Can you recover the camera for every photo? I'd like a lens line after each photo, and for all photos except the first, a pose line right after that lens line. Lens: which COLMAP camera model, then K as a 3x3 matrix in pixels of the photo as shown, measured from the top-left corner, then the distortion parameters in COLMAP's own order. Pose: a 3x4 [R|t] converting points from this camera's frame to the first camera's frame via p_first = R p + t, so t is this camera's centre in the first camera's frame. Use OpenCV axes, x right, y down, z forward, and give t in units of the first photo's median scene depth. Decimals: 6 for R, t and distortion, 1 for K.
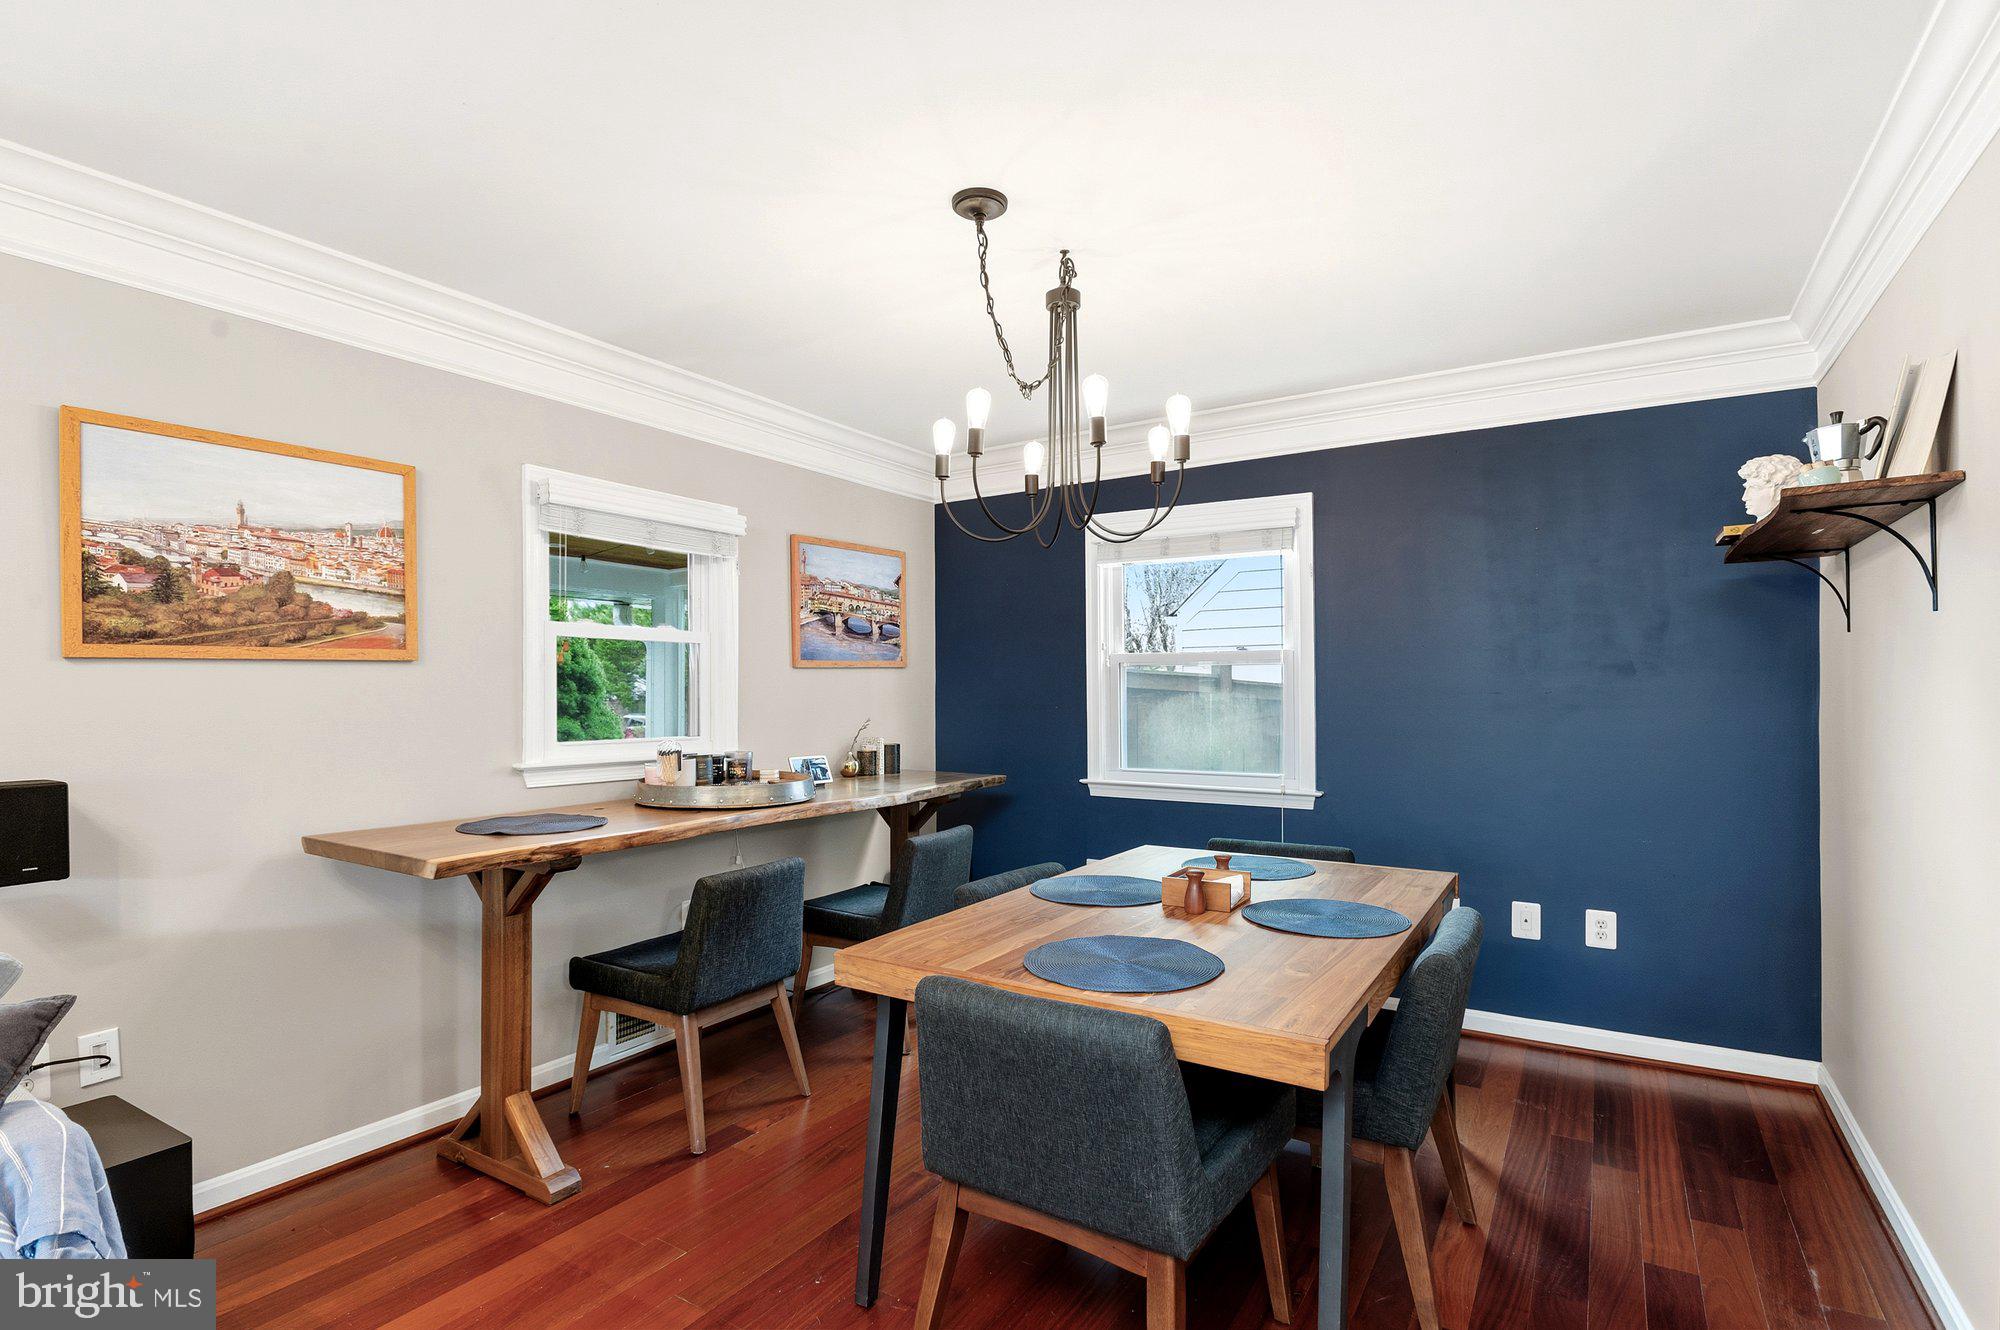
lens RADIAL K [[958.8, 0, 990.4], [0, 958.8, 679.3], [0, 0, 1]] dist [-0.014045, -0.001092]
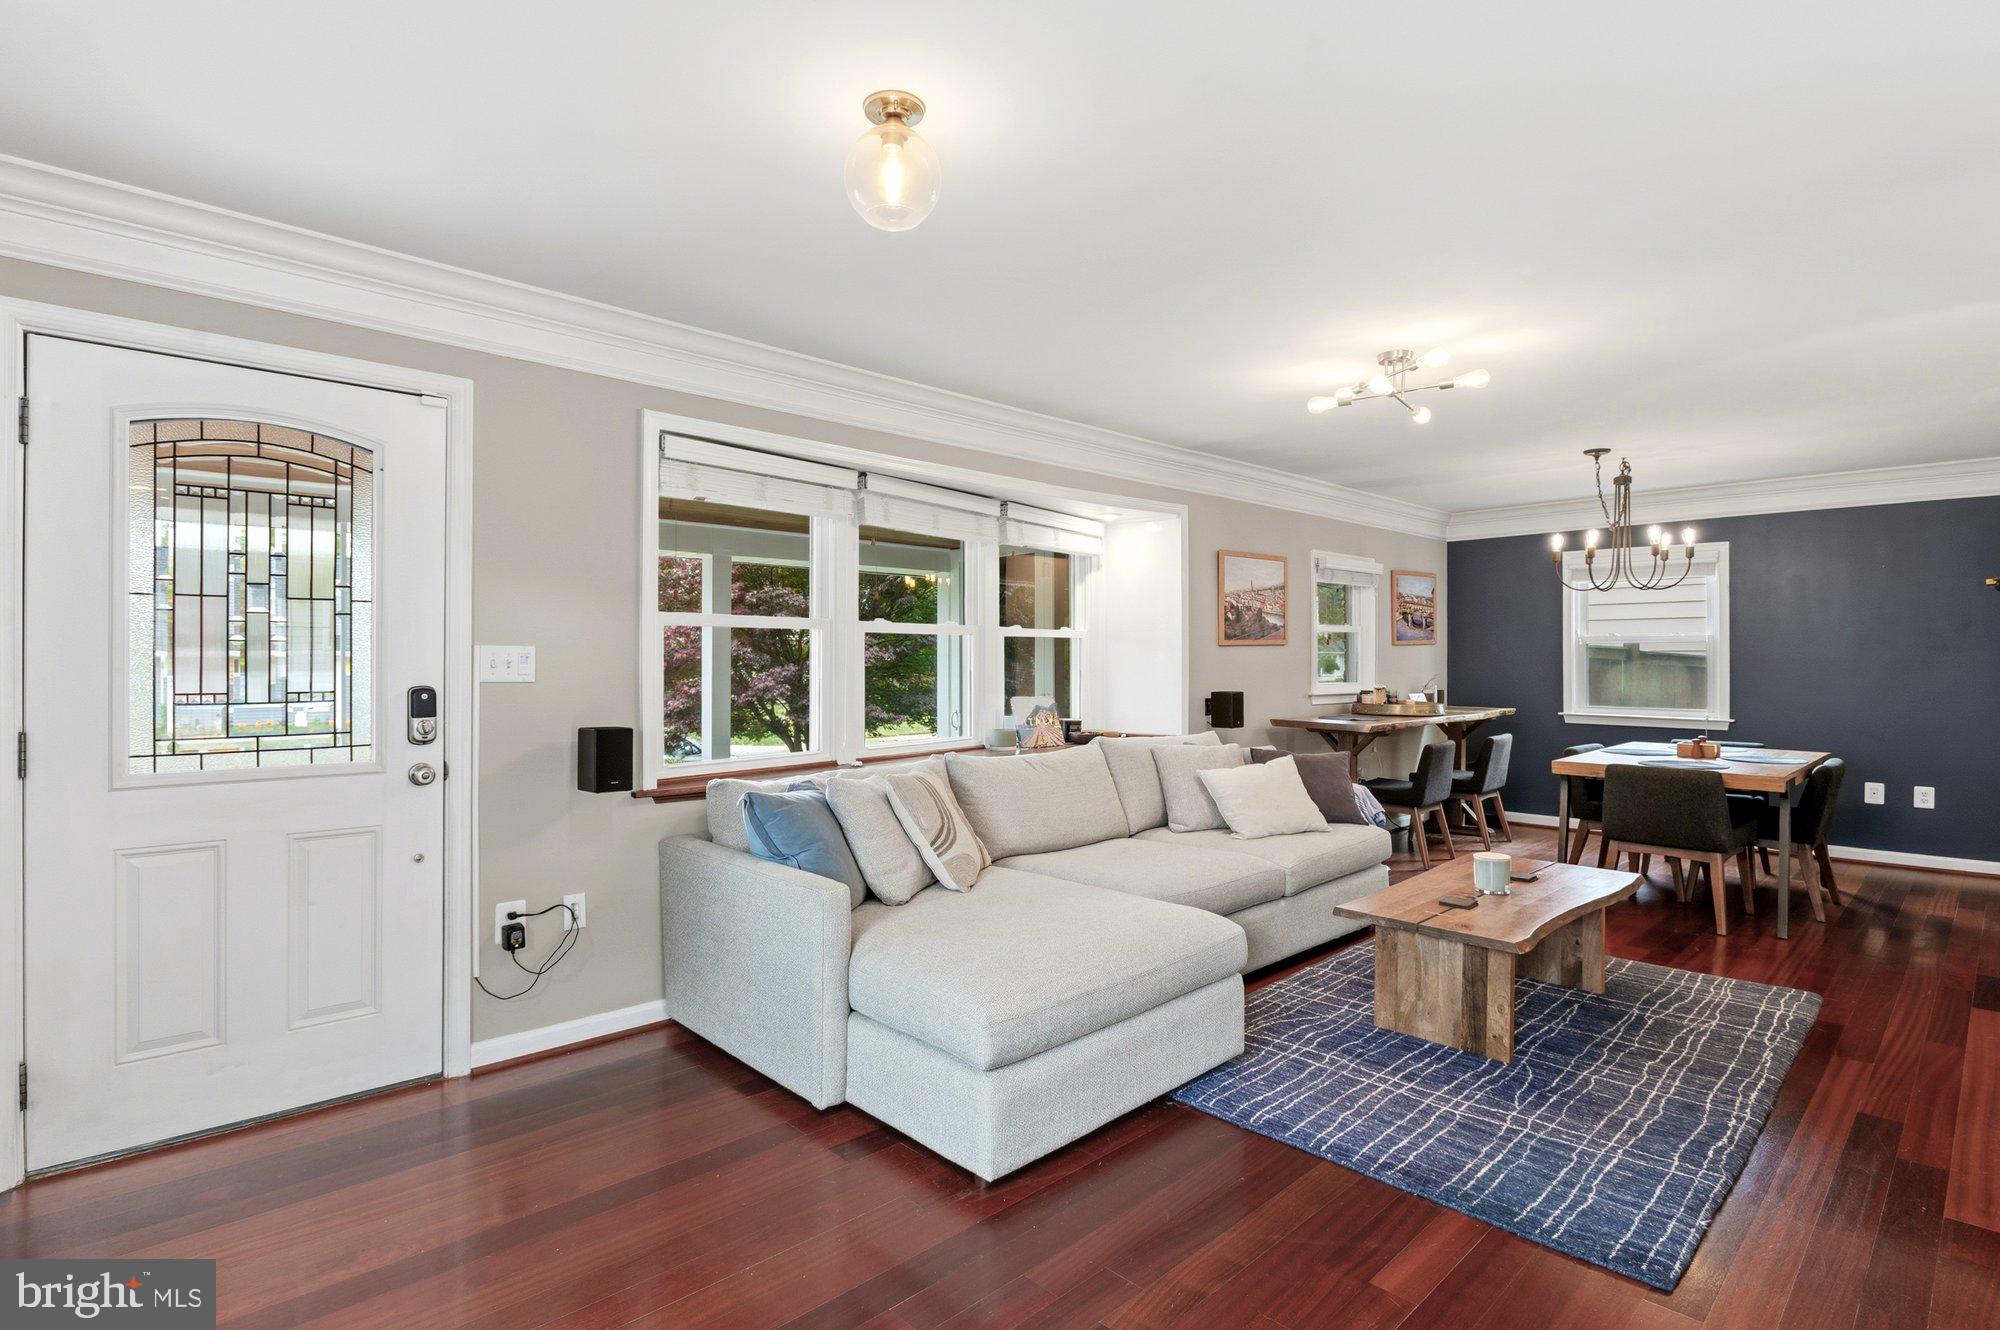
lens RADIAL K [[986.7, 0, 1000.5], [0, 986.7, 658.2], [0, 0, 1]] dist [-0.002154, -0.000709]
pose [[0.972133, 0.005201, -0.234374, -0.588053], [-0.001572, 0.999876, 0.015669, -0.018591], [0.234426, -0.014864, 0.972020, -1.155605]]
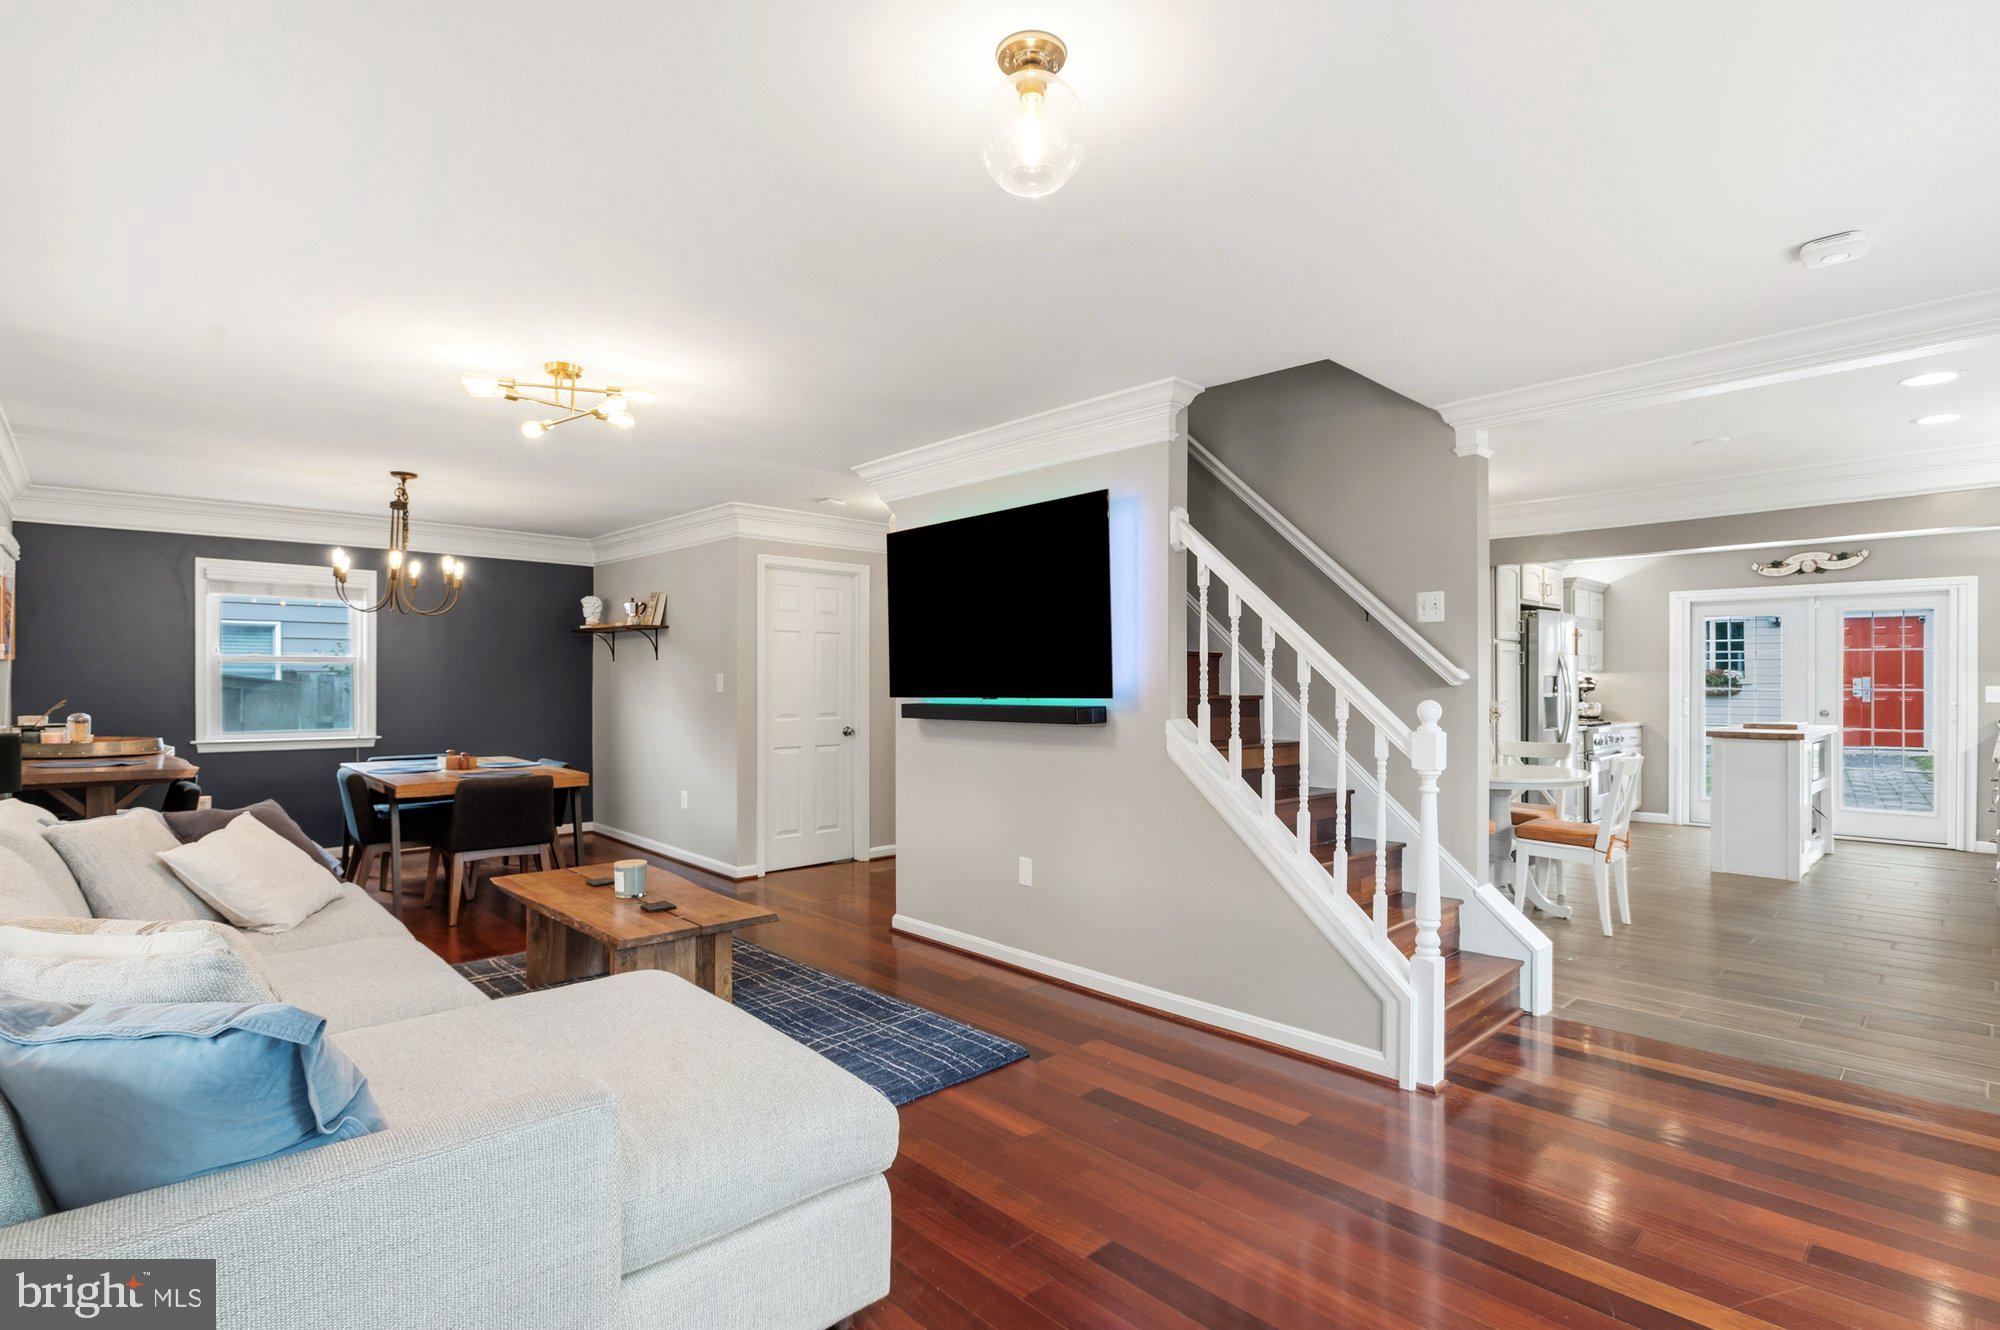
lens RADIAL K [[958.8, 0, 990.4], [0, 958.8, 679.3], [0, 0, 1]] dist [-0.014045, -0.001092]
pose [[0.251595, 0.005975, 0.967814, -1.306260], [-0.017524, 0.999845, -0.001617, -0.009974], [-0.967674, -0.016553, 0.251661, -0.683439]]
